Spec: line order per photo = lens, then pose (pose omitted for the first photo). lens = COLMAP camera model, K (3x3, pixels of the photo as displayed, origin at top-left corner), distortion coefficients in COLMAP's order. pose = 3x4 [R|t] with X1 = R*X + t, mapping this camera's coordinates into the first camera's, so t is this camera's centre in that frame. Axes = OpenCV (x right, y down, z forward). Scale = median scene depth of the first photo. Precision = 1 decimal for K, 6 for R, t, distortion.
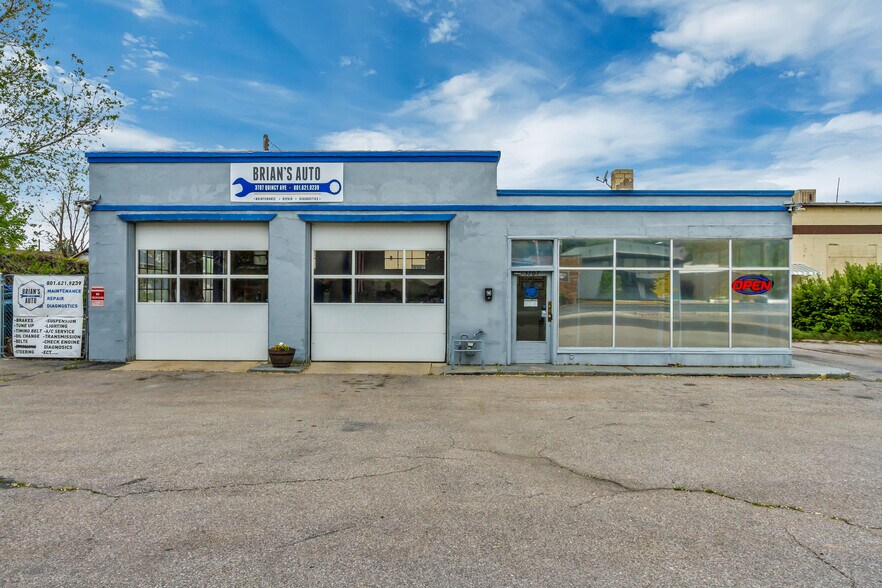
lens RADIAL K [[585.9, 0, 441.0], [0, 585.9, 294.0], [0, 0, 1]] dist [0.009651, 0.001064]
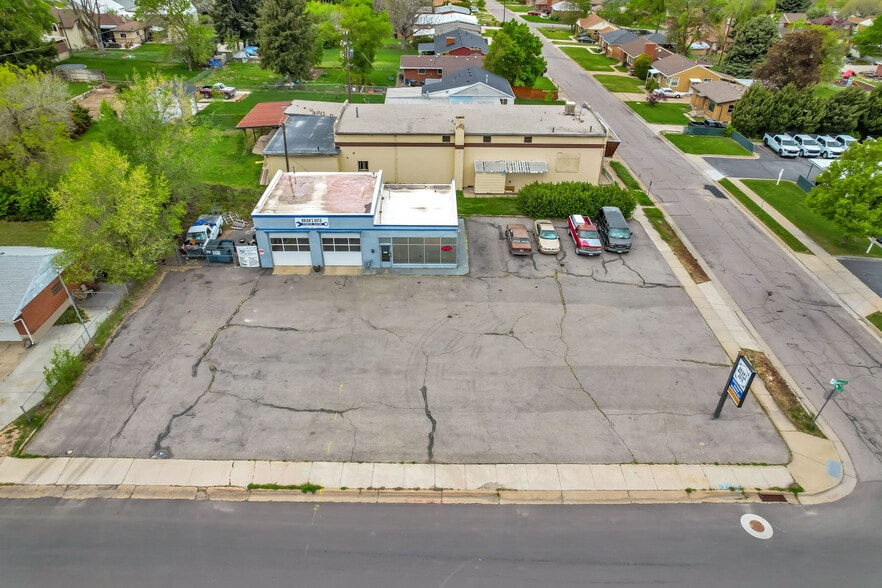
lens RADIAL K [[560.9, 0, 444.9], [0, 560.9, 295.6], [0, 0, 1]] dist [-0.077462, 0.071690]
pose [[0.999038, -0.014773, 0.041301, 0.367846], [-0.011053, 0.826400, 0.562975, -1.668802], [-0.042448, -0.562889, 0.825441, -1.941523]]
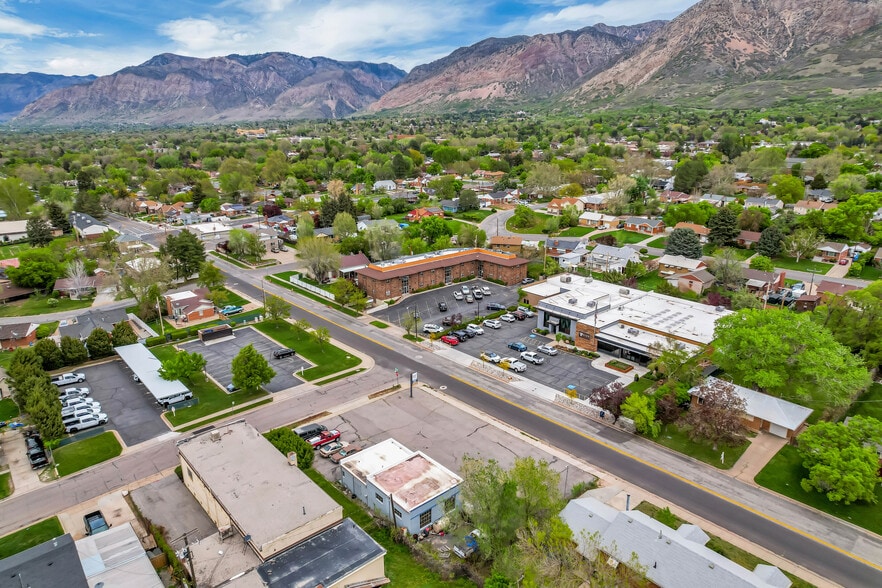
lens RADIAL K [[560.9, 0, 444.9], [0, 560.9, 295.6], [0, 0, 1]] dist [-0.077462, 0.071690]
pose [[-0.687410, -0.218516, 0.692617, -3.854109], [-0.001890, 0.954199, 0.299168, -3.598210], [-0.726267, 0.204342, -0.656339, 4.350053]]
